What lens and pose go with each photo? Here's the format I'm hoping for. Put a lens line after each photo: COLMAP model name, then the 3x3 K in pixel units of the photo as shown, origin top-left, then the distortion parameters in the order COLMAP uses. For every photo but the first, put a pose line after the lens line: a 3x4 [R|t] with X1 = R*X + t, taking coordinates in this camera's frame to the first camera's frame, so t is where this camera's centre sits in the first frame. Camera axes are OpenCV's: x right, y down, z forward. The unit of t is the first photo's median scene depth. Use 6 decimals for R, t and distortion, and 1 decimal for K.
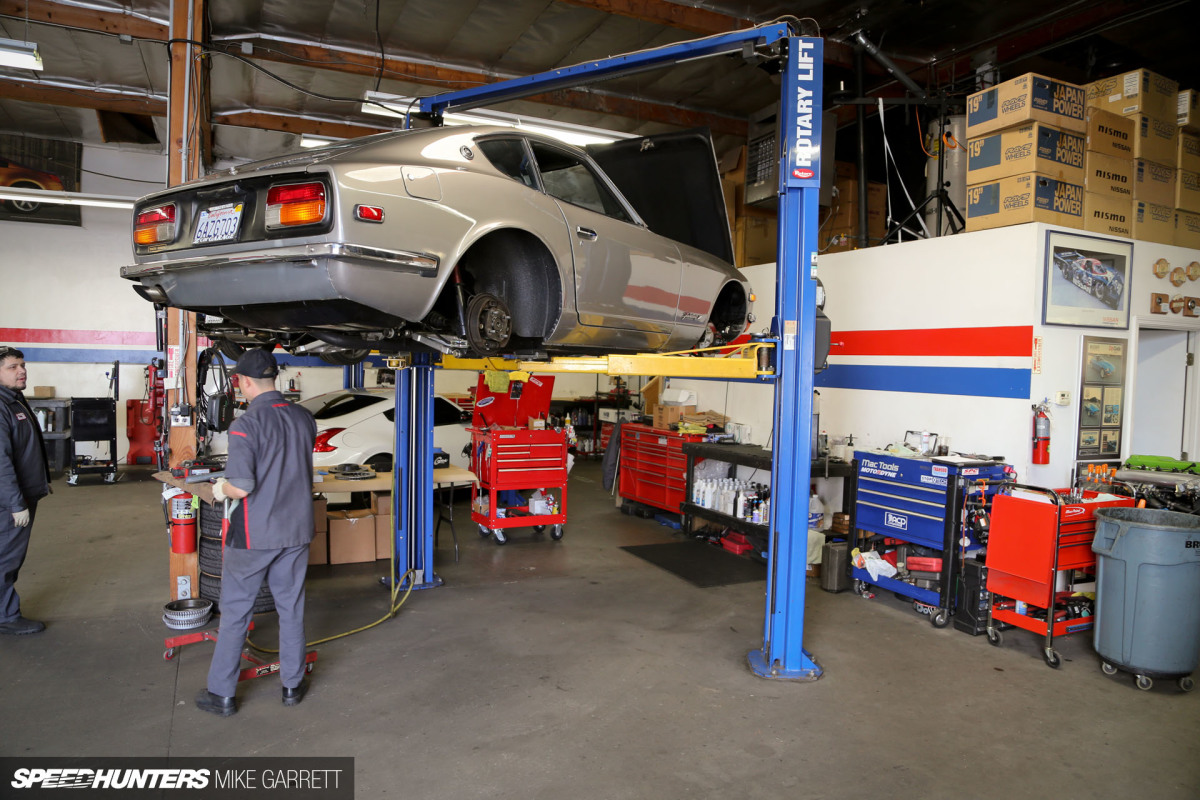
lens RADIAL K [[860.5, 0, 599.5], [0, 860.5, 416.3], [0, 0, 1]] dist [-0.119713, 0.072115]
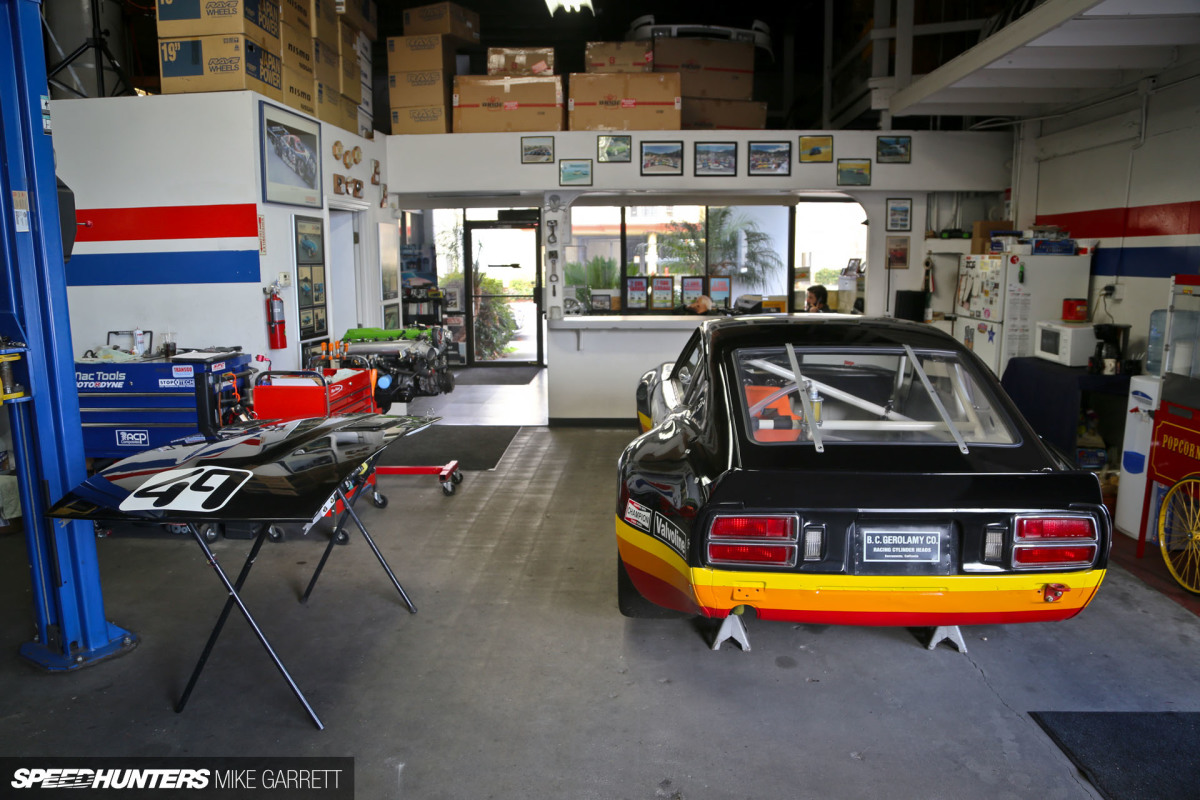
lens RADIAL K [[860.5, 0, 599.5], [0, 860.5, 416.3], [0, 0, 1]] dist [-0.119713, 0.072115]
pose [[0.460473, -0.186308, 0.867902, -0.164212], [0.074927, 0.982395, 0.171133, -0.005958], [-0.884506, -0.013773, 0.466326, 0.210323]]
